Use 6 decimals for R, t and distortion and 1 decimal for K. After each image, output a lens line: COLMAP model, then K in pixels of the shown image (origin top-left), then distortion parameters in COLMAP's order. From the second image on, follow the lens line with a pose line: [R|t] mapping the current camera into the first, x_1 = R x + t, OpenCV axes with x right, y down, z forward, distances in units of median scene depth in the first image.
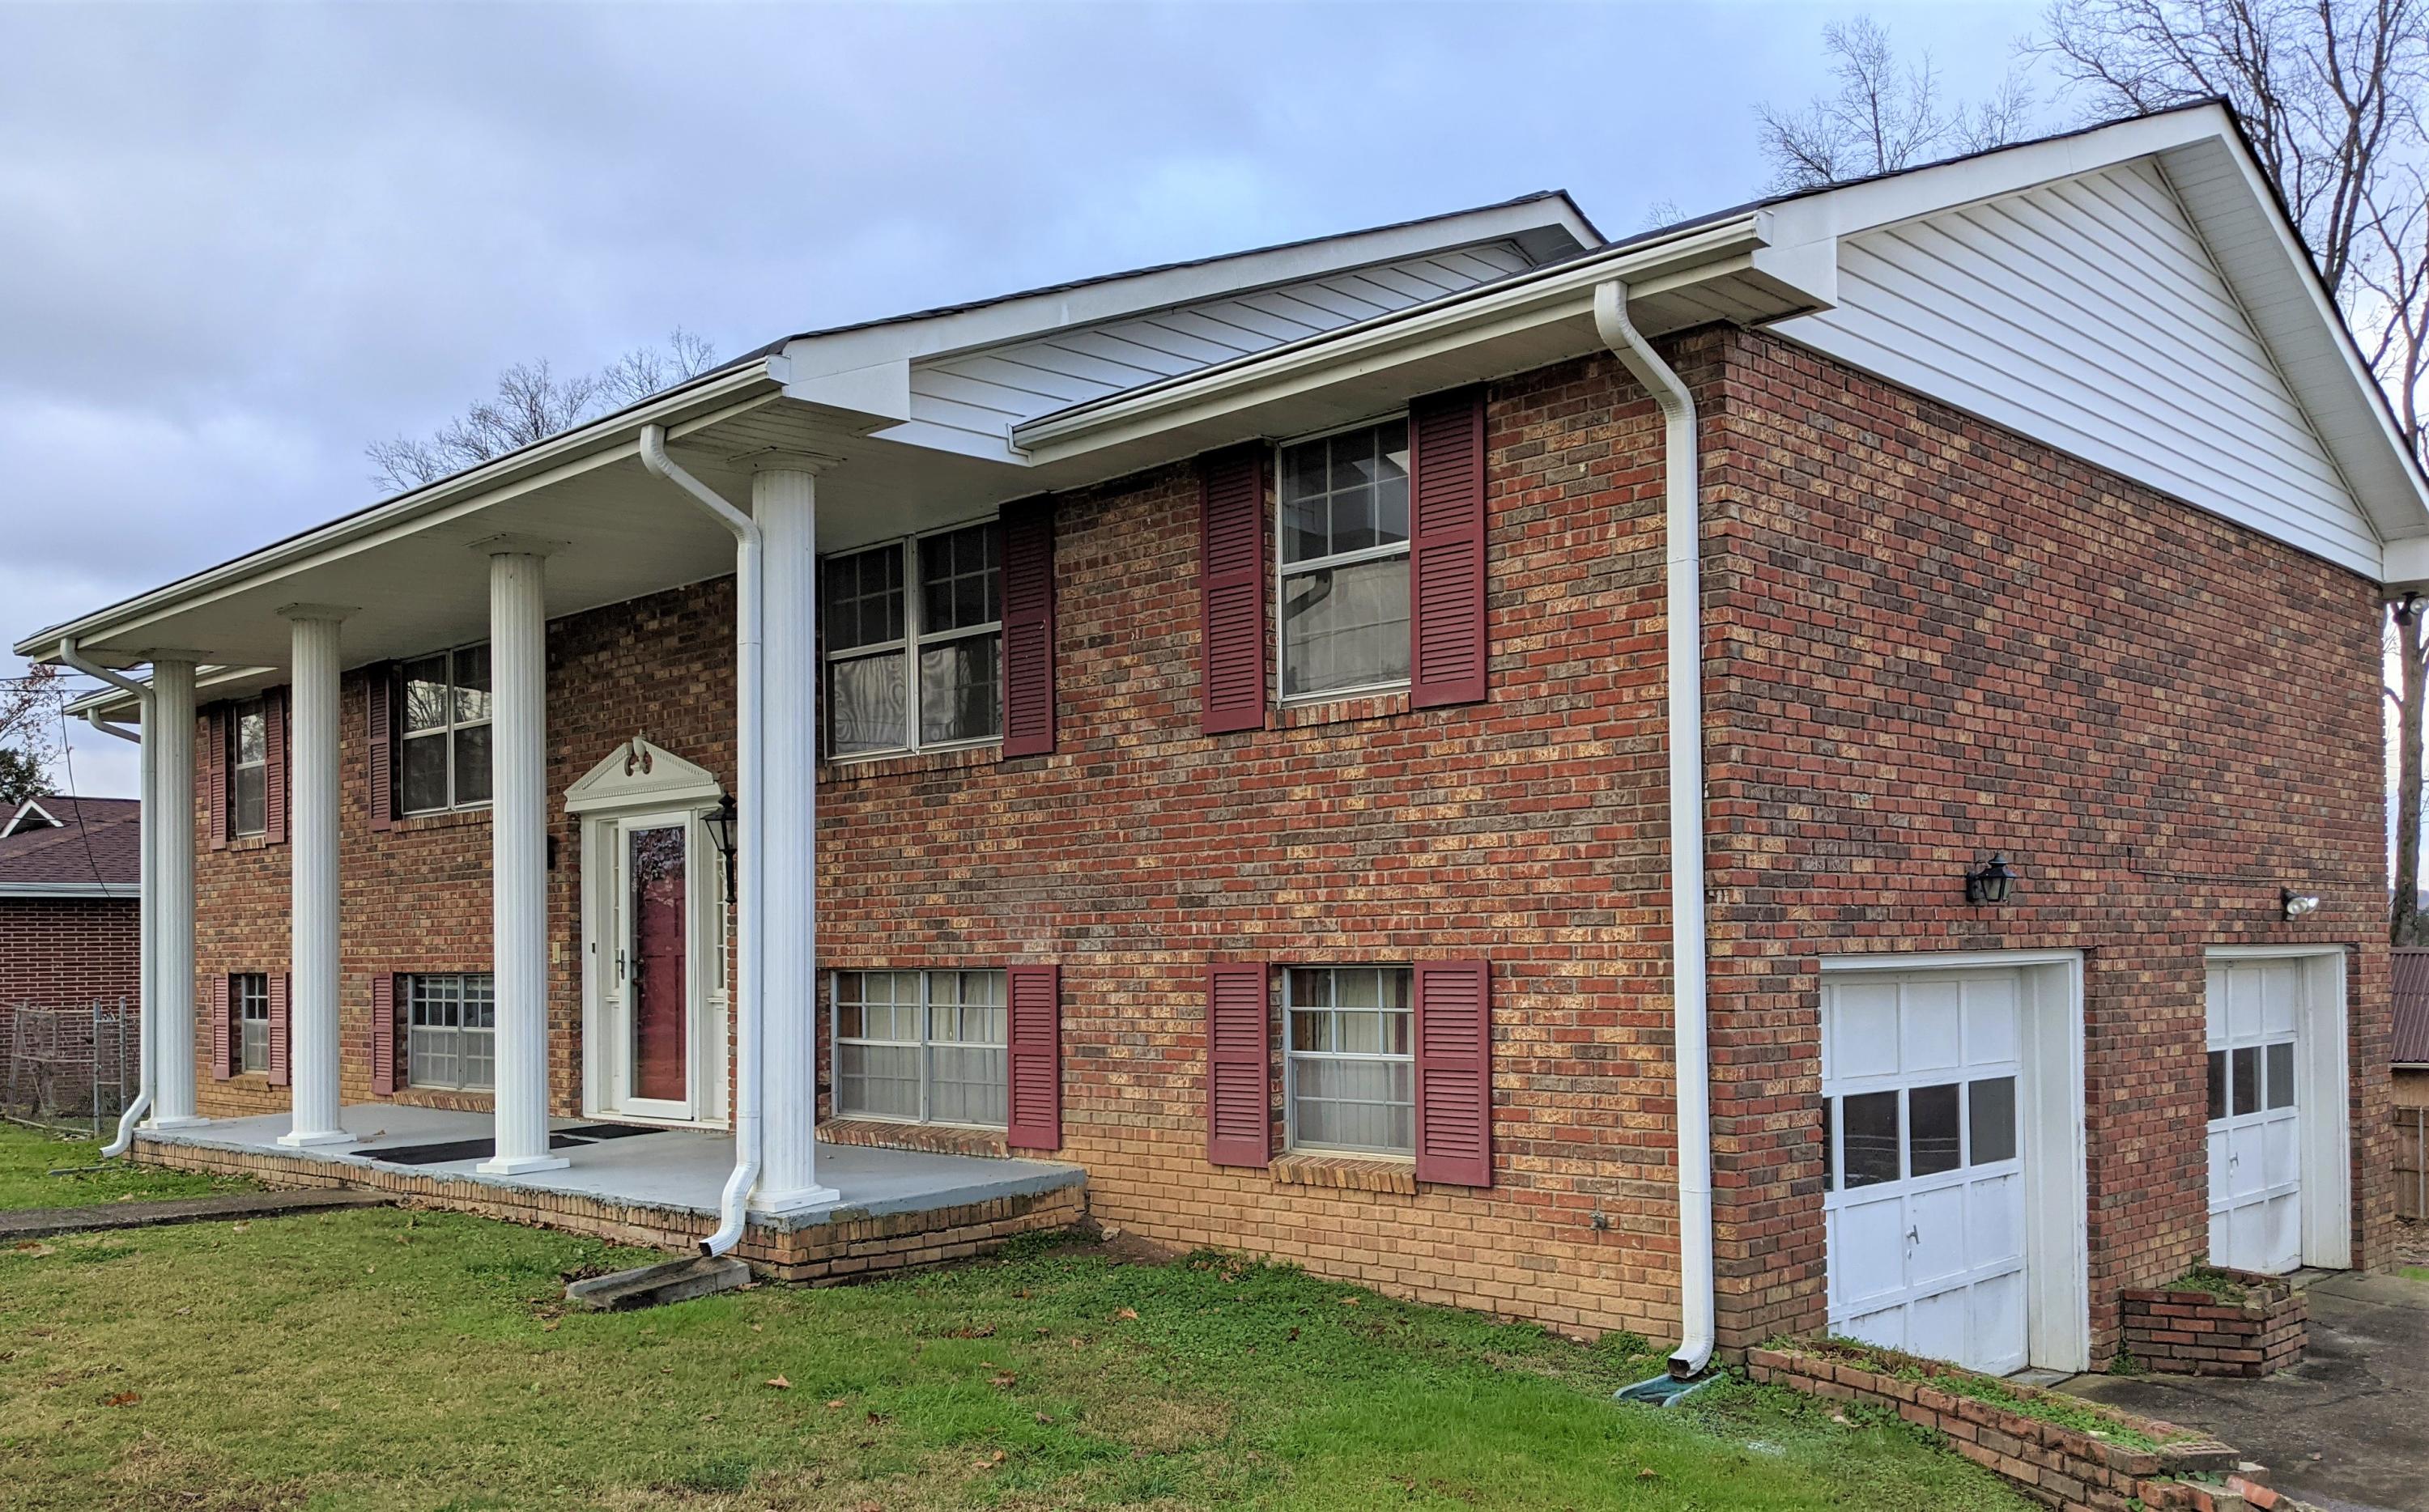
lens RADIAL K [[1999.8, 0, 1263.3], [0, 1999.8, 970.6], [0, 0, 1]] dist [0.094539, -0.085970]
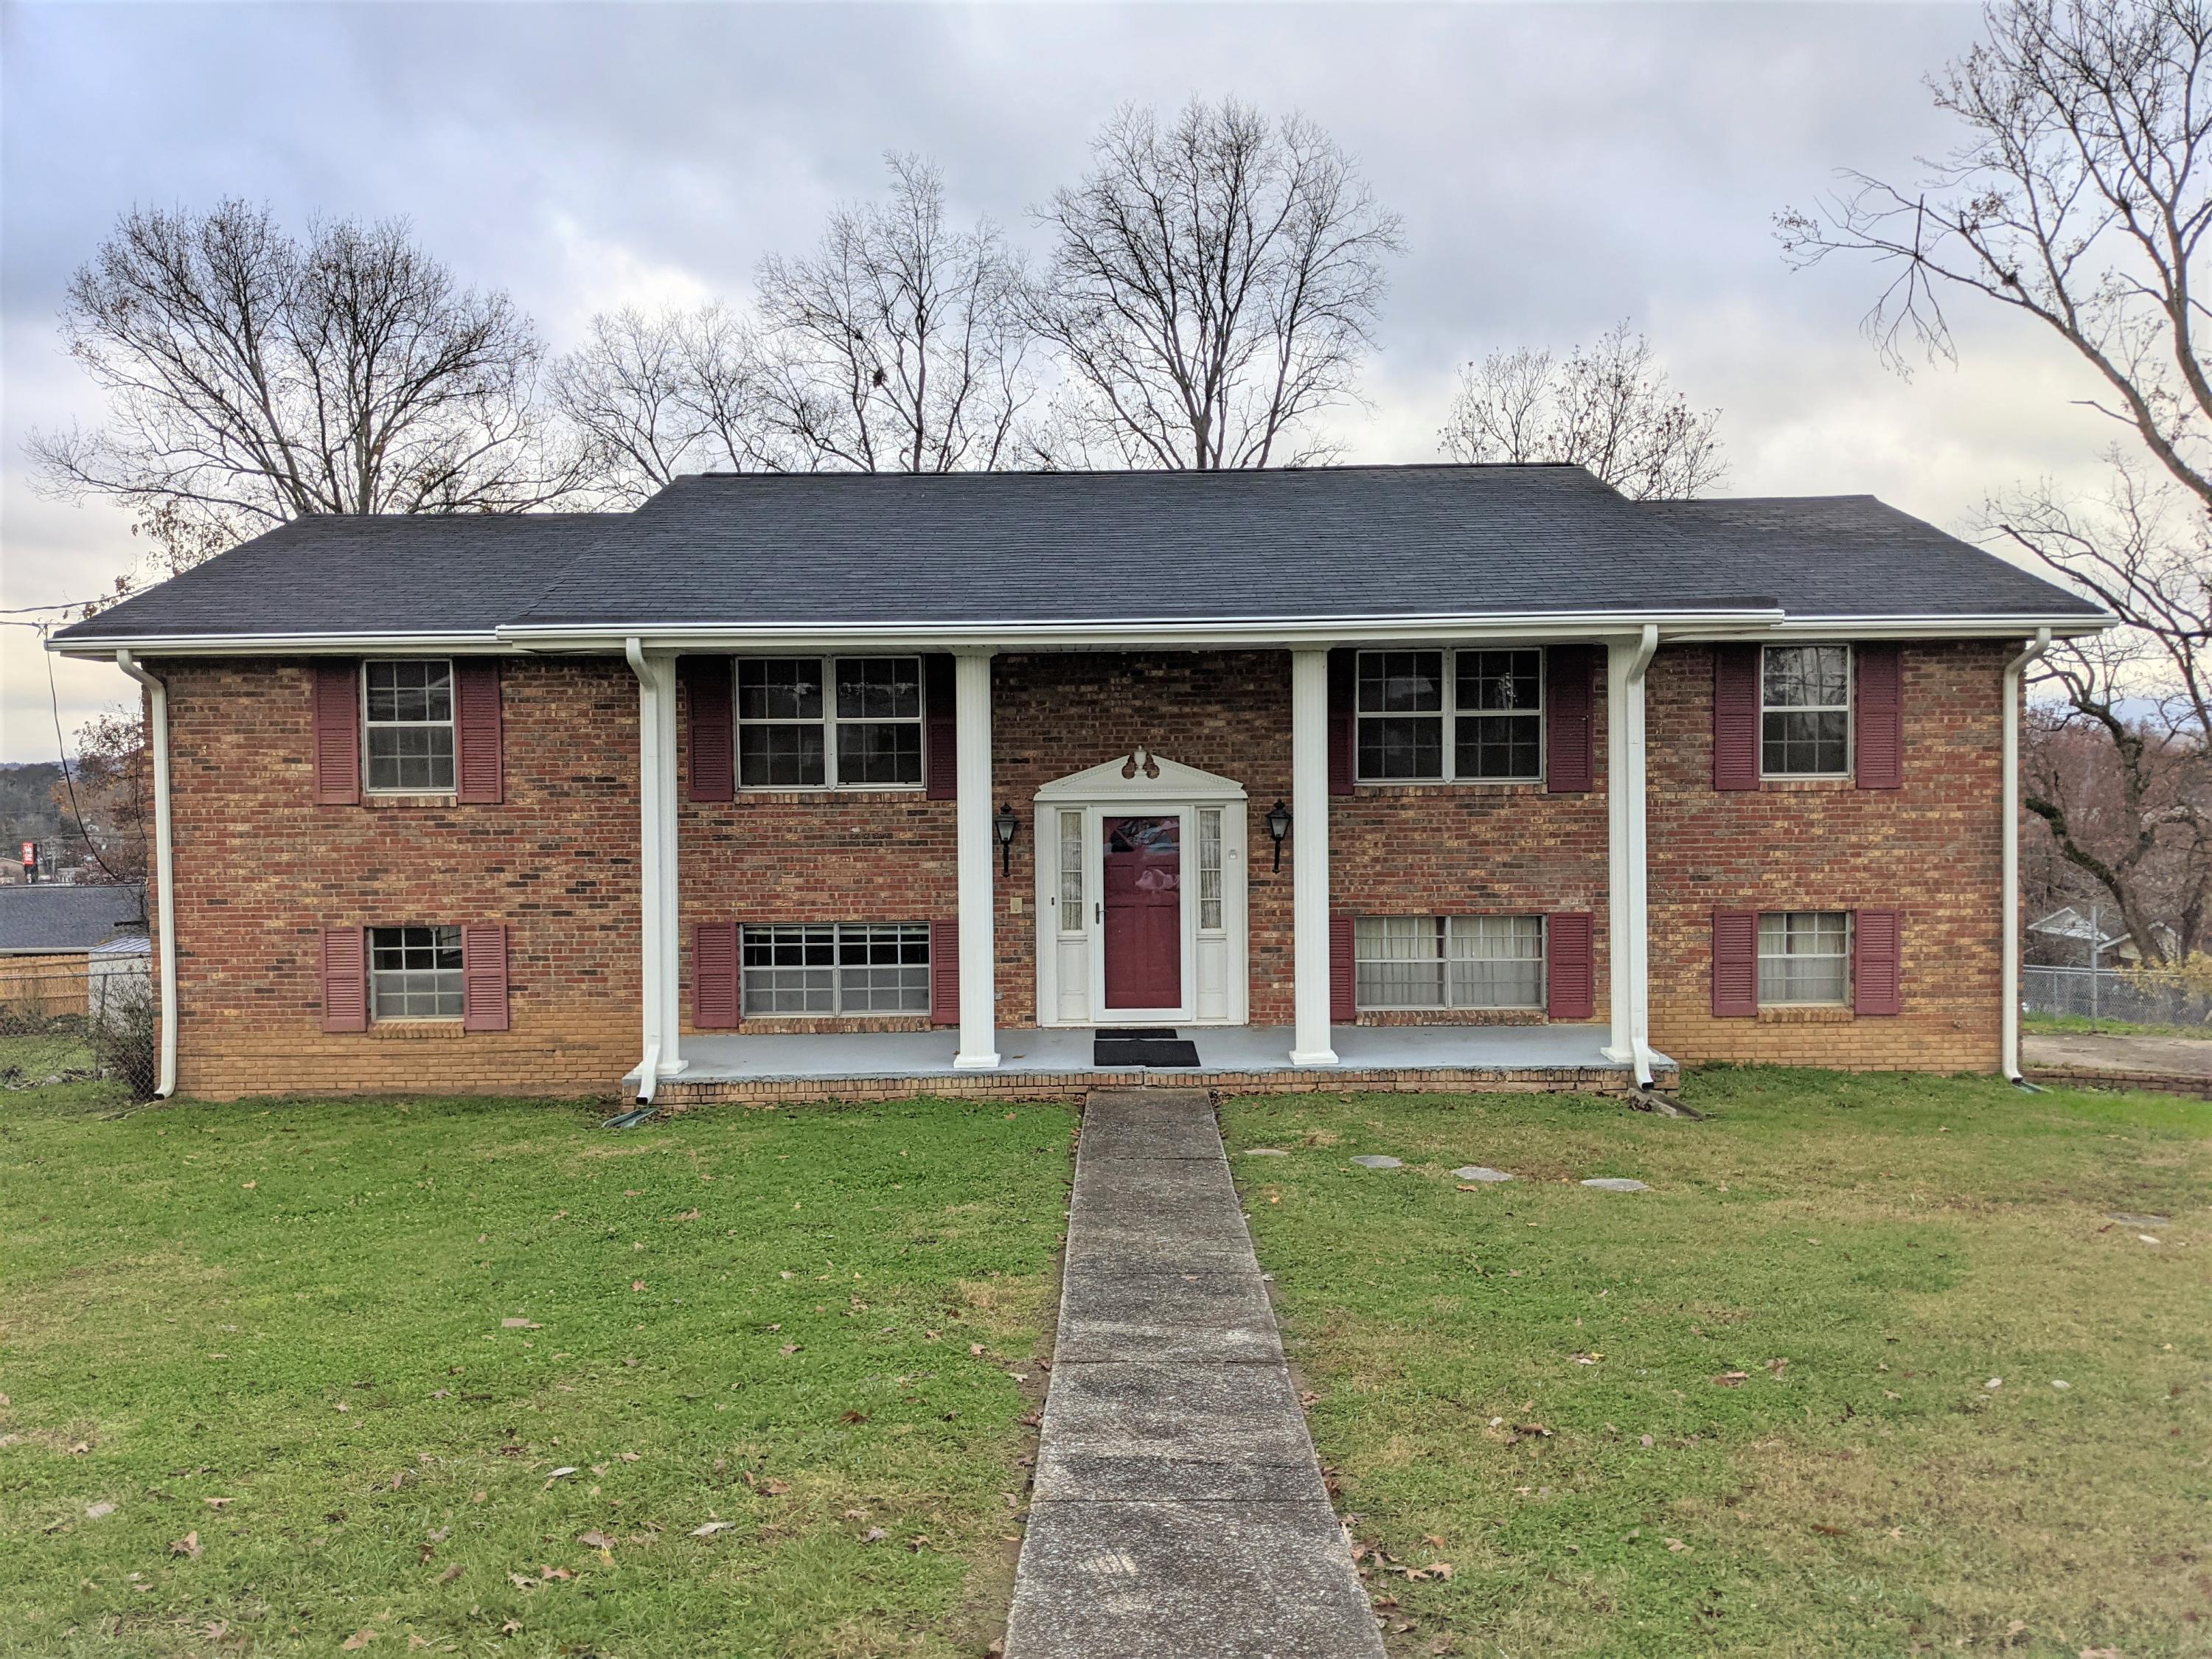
lens RADIAL K [[1741.8, 0, 1088.0], [0, 1741.8, 888.5], [0, 0, 1]] dist [0.043372, -0.047295]
pose [[0.725888, -0.033139, 0.687014, -1.581740], [0.006751, 0.999134, 0.041062, -0.096039], [-0.687779, -0.025169, 0.725483, 0.203180]]
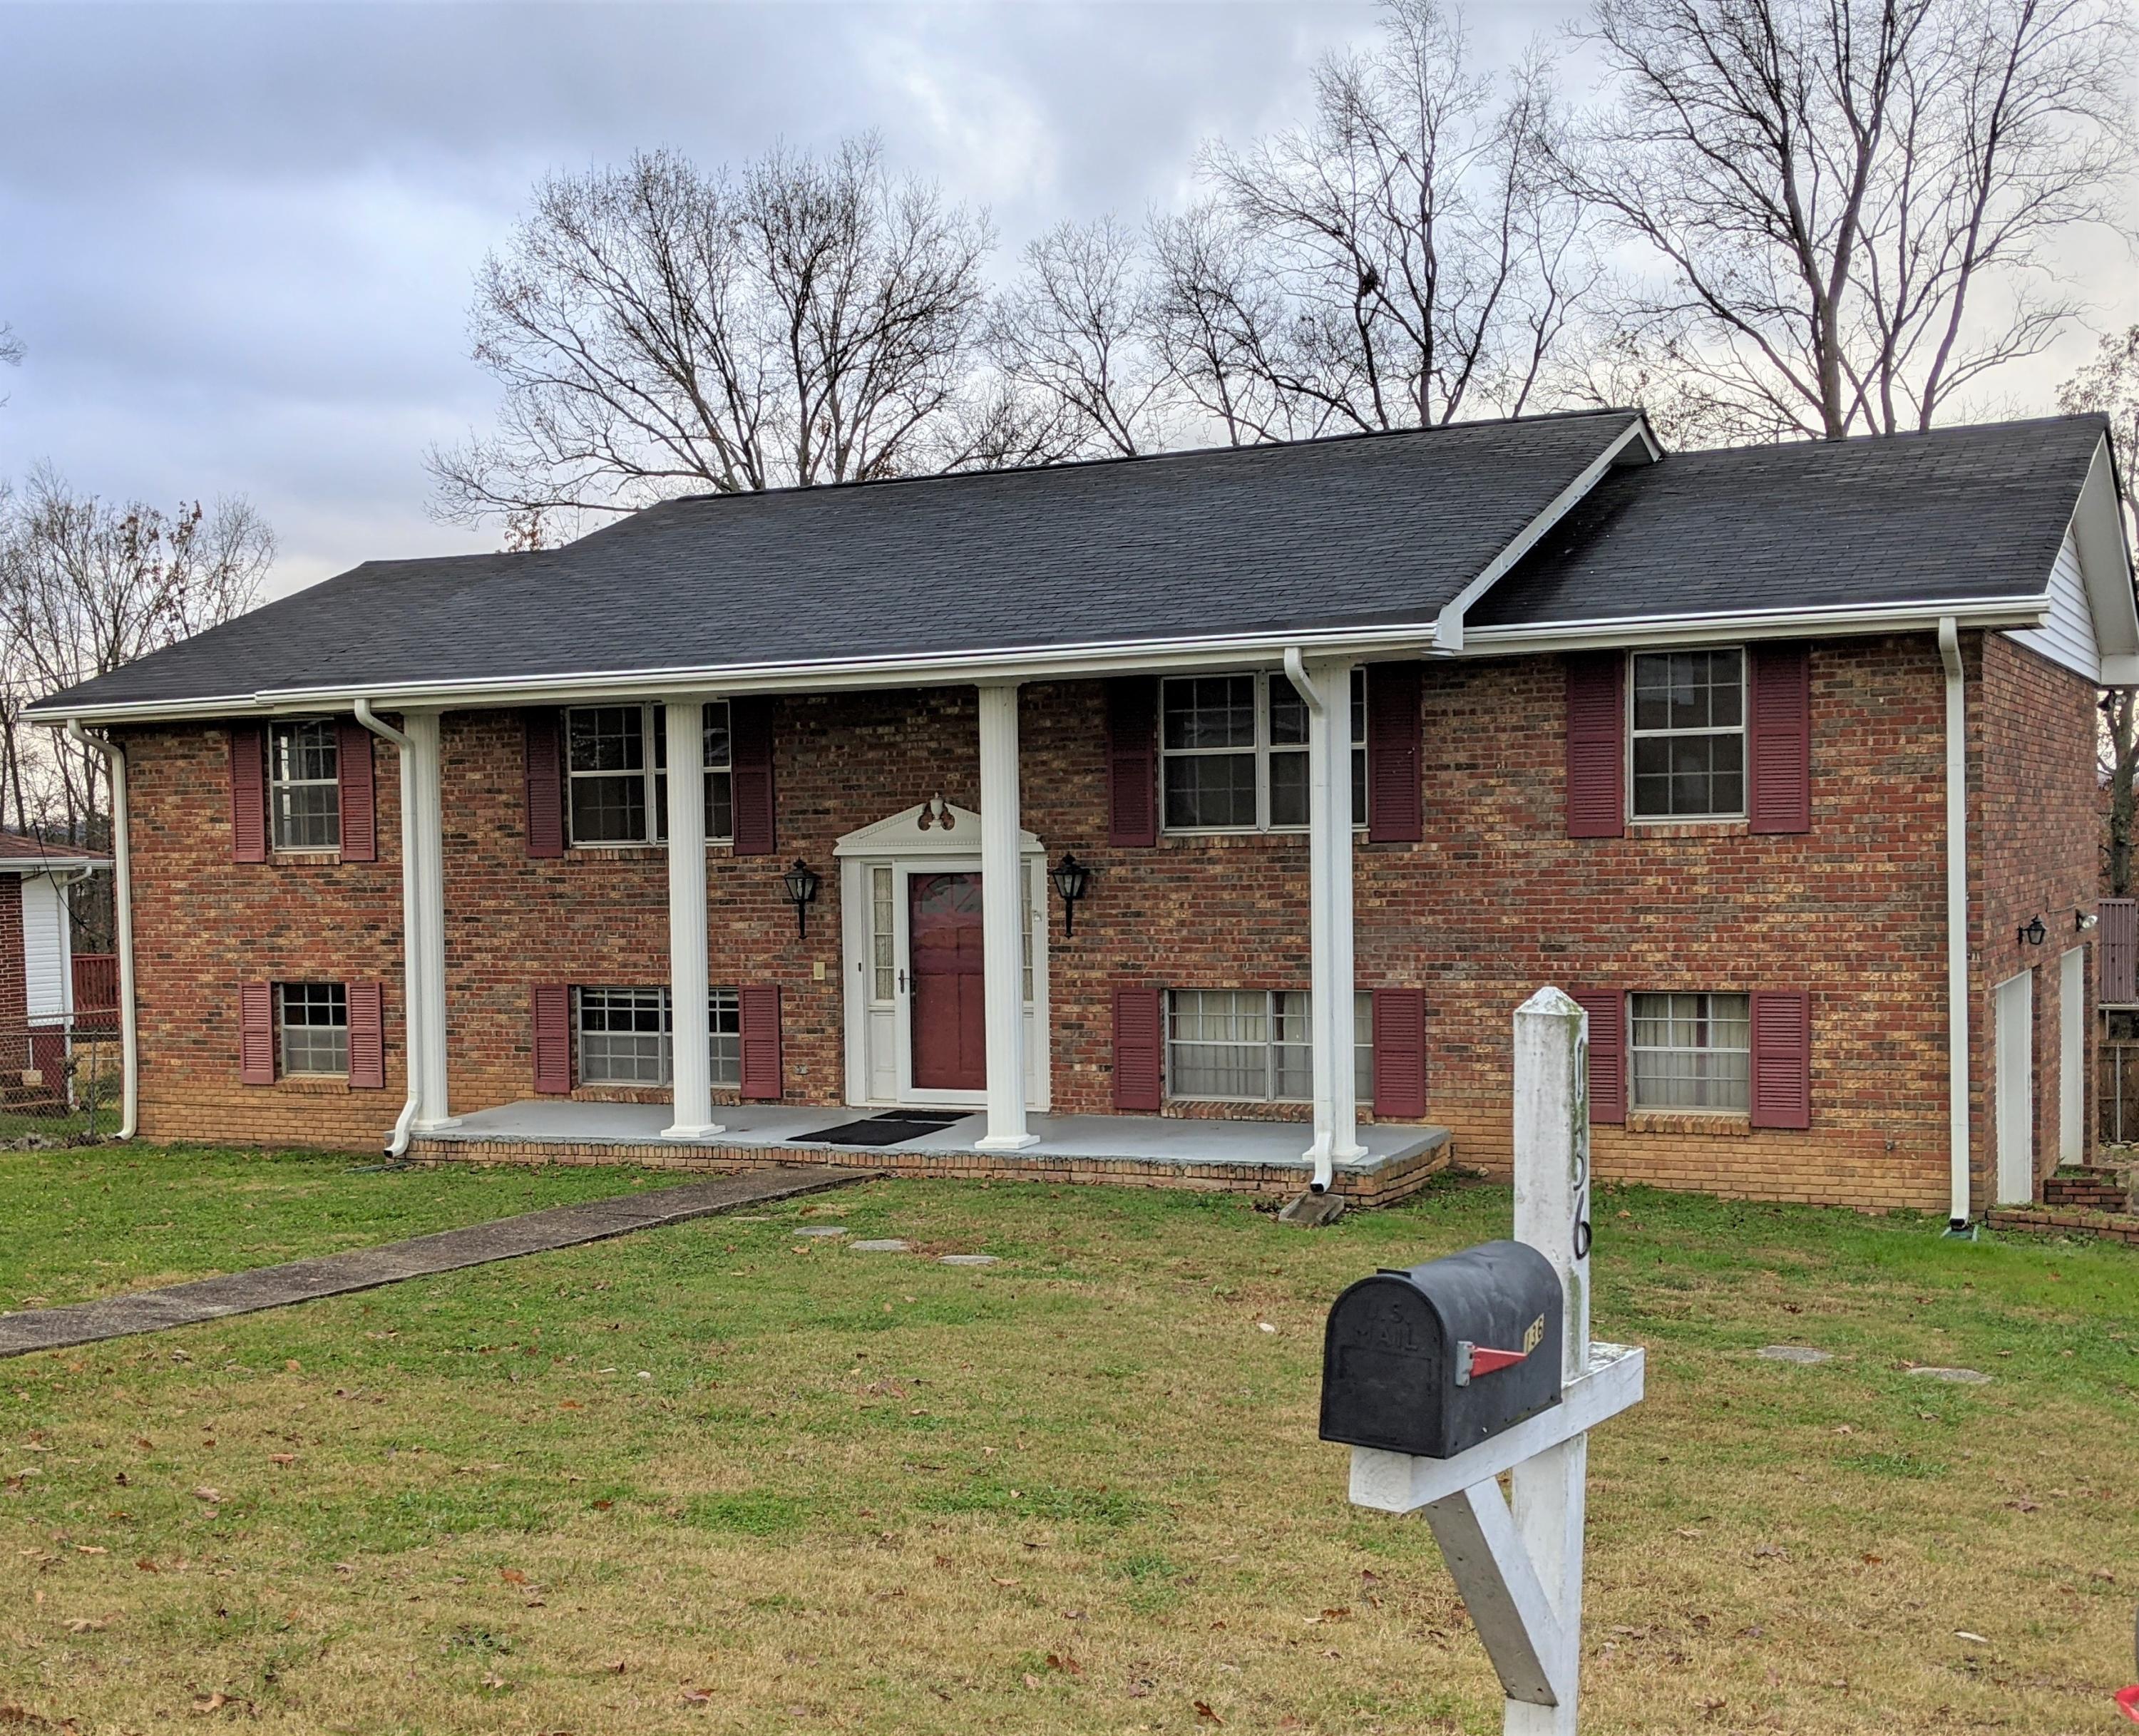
lens RADIAL K [[2603.1, 0, 1056.9], [0, 2603.1, 1018.7], [0, 0, 1]] dist [0.069705, 0.000000]
pose [[0.955318, -0.025487, 0.294478, -0.968526], [0.009800, 0.998459, 0.054622, -0.092131], [-0.295416, -0.049295, 0.954096, -0.758601]]
